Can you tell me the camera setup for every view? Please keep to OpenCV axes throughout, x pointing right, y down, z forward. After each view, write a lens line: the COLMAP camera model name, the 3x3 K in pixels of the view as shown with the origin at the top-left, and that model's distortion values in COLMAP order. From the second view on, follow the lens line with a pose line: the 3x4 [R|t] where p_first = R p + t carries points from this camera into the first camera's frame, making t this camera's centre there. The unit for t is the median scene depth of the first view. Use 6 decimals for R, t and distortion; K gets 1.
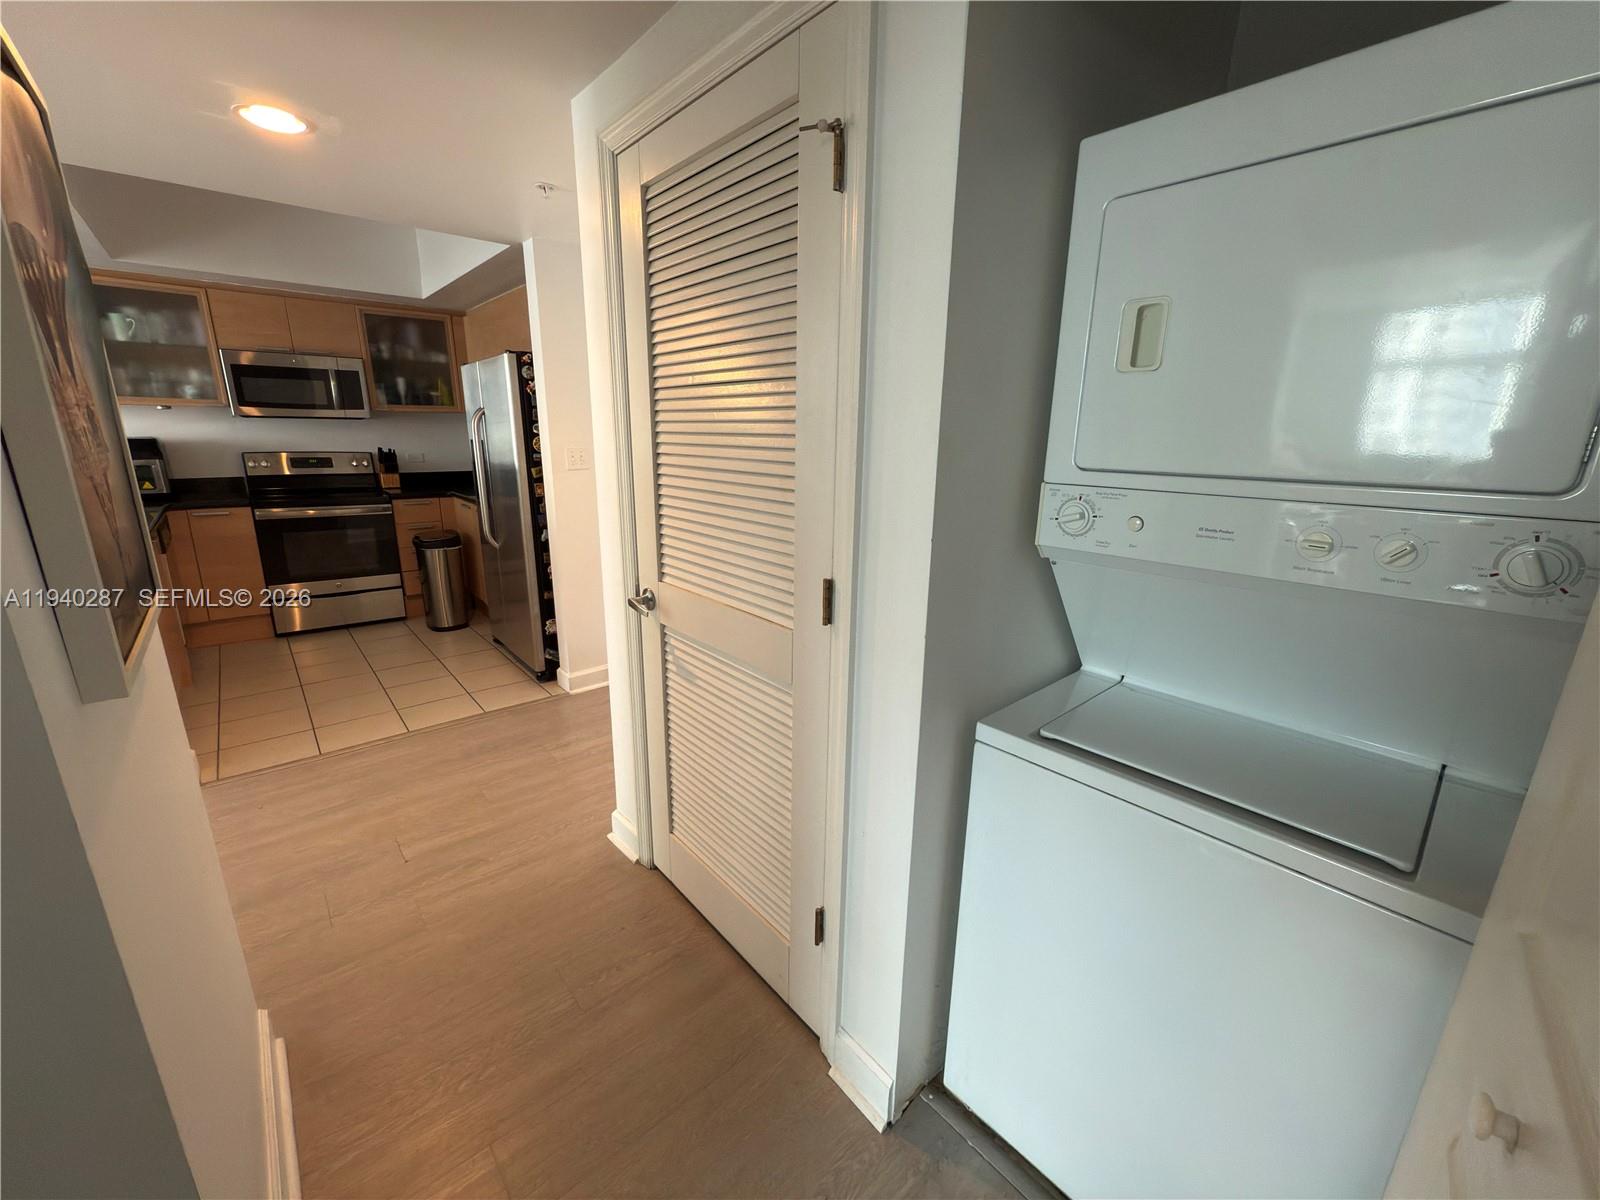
lens RADIAL K [[636.3, 0, 798.6], [0, 636.3, 599.2], [0, 0, 1]] dist [-0.001953, 0.000440]
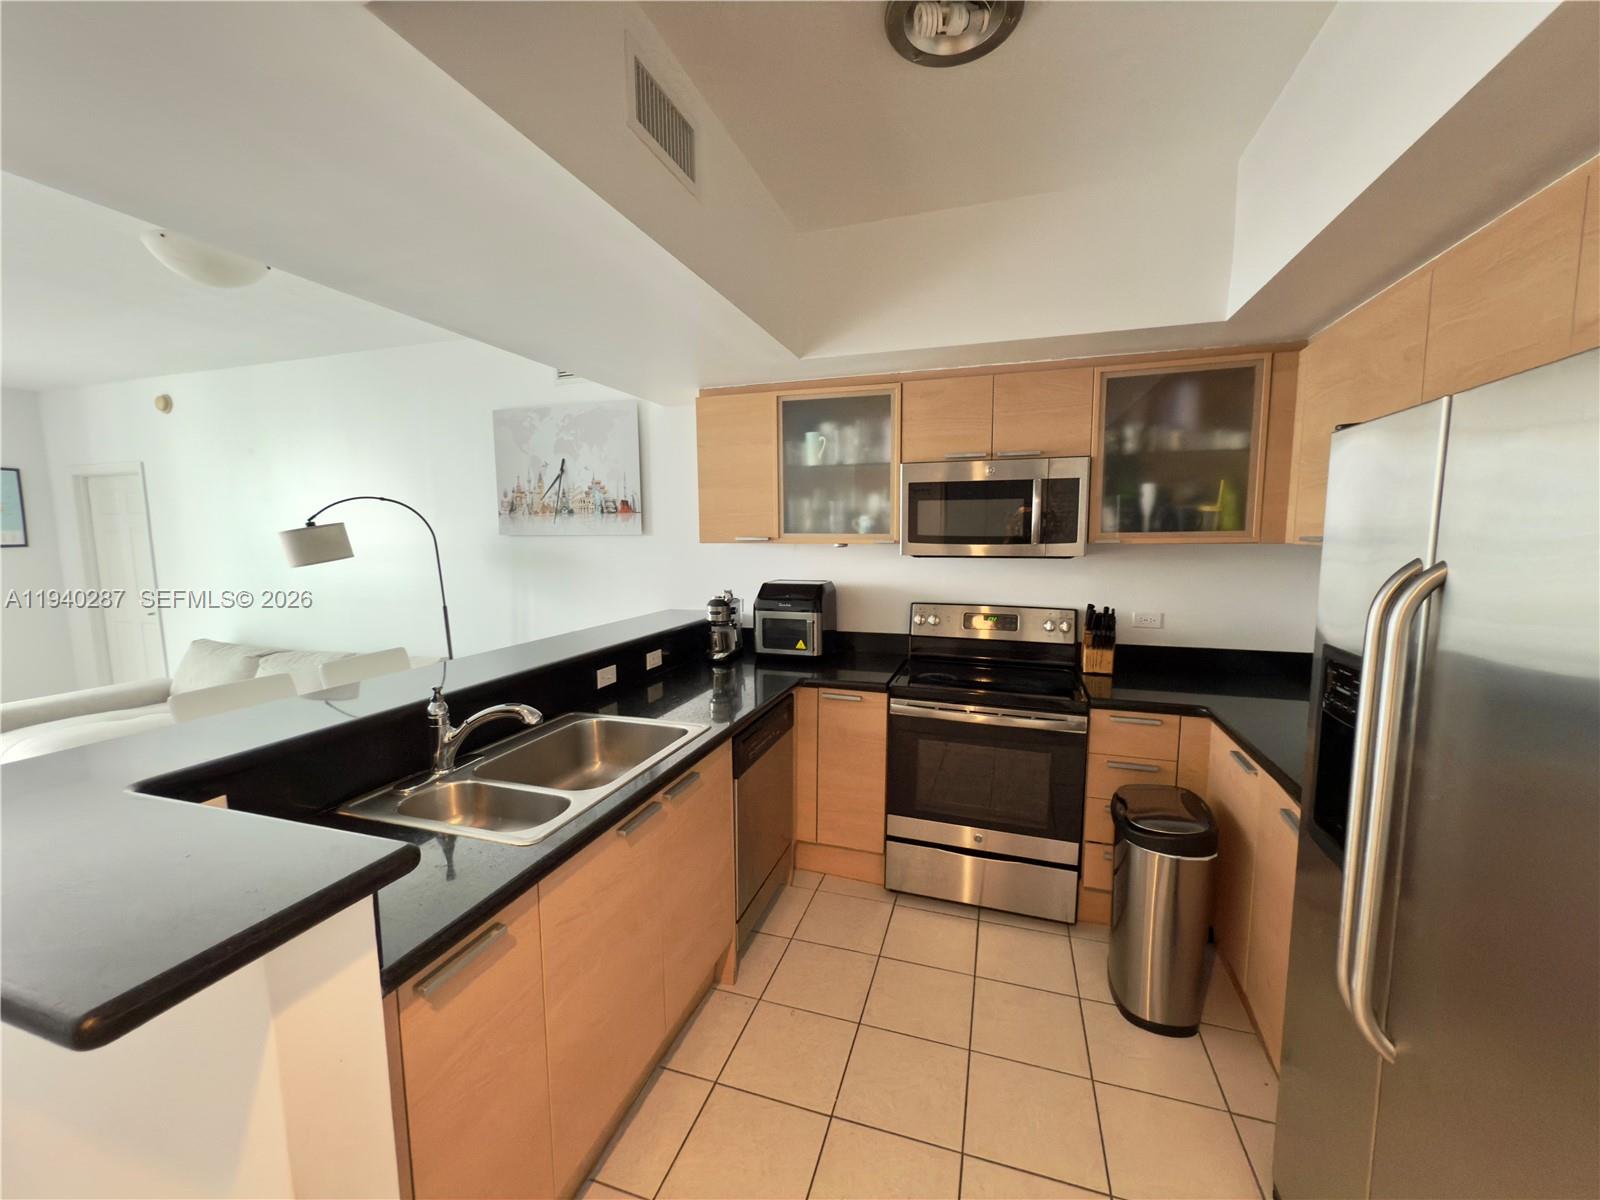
lens RADIAL K [[636.3, 0, 798.6], [0, 636.3, 599.2], [0, 0, 1]] dist [-0.001953, 0.000440]
pose [[0.513284, 0.074551, -0.854975, -0.154350], [-0.208281, 0.977258, -0.039828, -0.084155], [0.832561, 0.198518, 0.517138, 0.245278]]
